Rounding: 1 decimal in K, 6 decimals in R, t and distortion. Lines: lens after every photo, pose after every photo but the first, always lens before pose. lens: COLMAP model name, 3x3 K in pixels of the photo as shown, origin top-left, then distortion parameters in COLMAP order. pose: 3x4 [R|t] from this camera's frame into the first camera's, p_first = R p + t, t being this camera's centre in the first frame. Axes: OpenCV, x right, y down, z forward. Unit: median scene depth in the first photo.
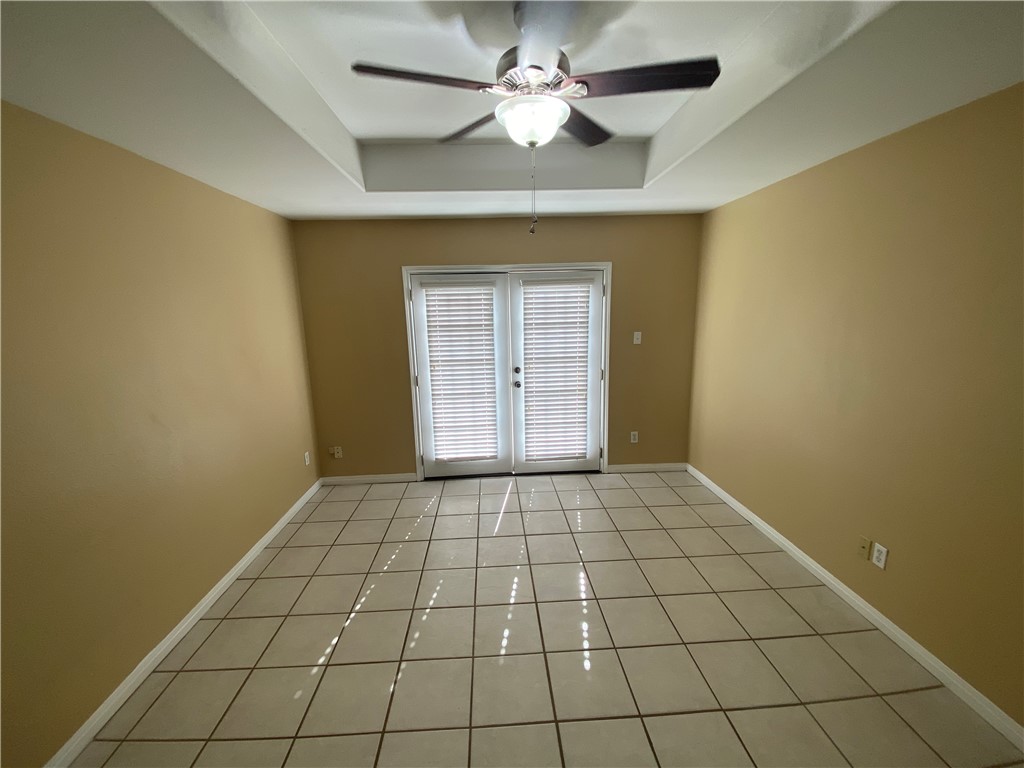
lens RADIAL K [[411.0, 0, 507.8], [0, 411.0, 385.4], [0, 0, 1]] dist [0.024071, -0.017071]
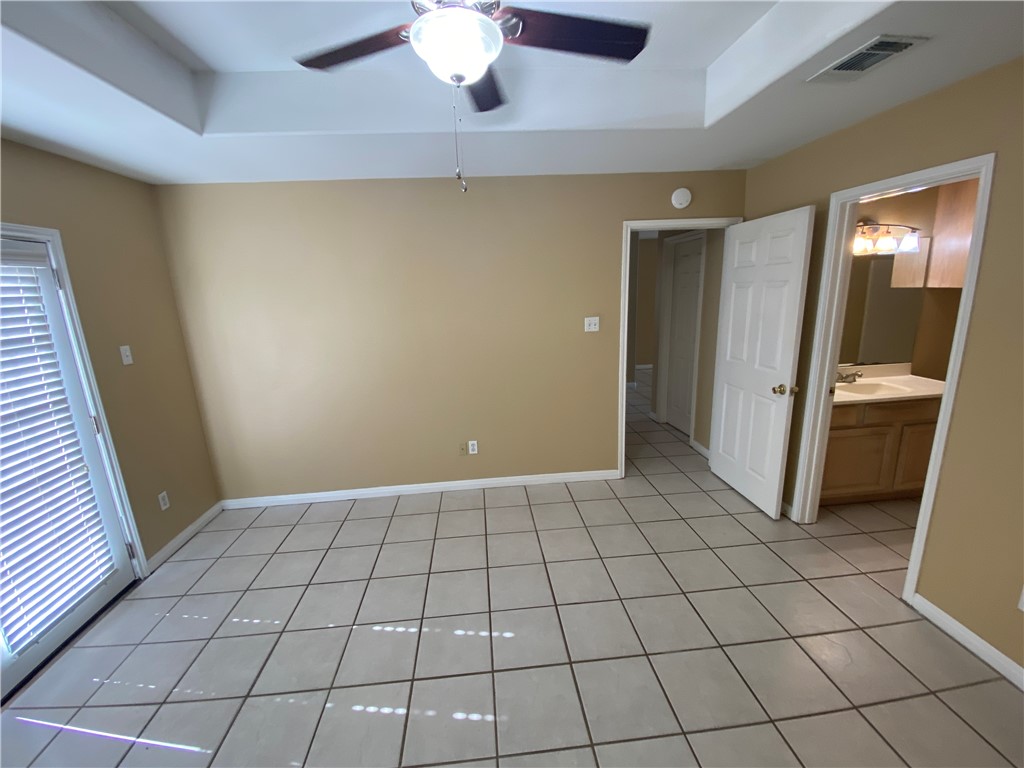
lens RADIAL K [[414.2, 0, 509.0], [0, 414.2, 386.4], [0, 0, 1]] dist [0.020047, -0.018035]
pose [[-0.027277, -0.204669, 0.978451, -0.348084], [0.232541, 0.950663, 0.205339, -0.062816], [-0.972204, 0.233131, 0.021663, 0.415178]]
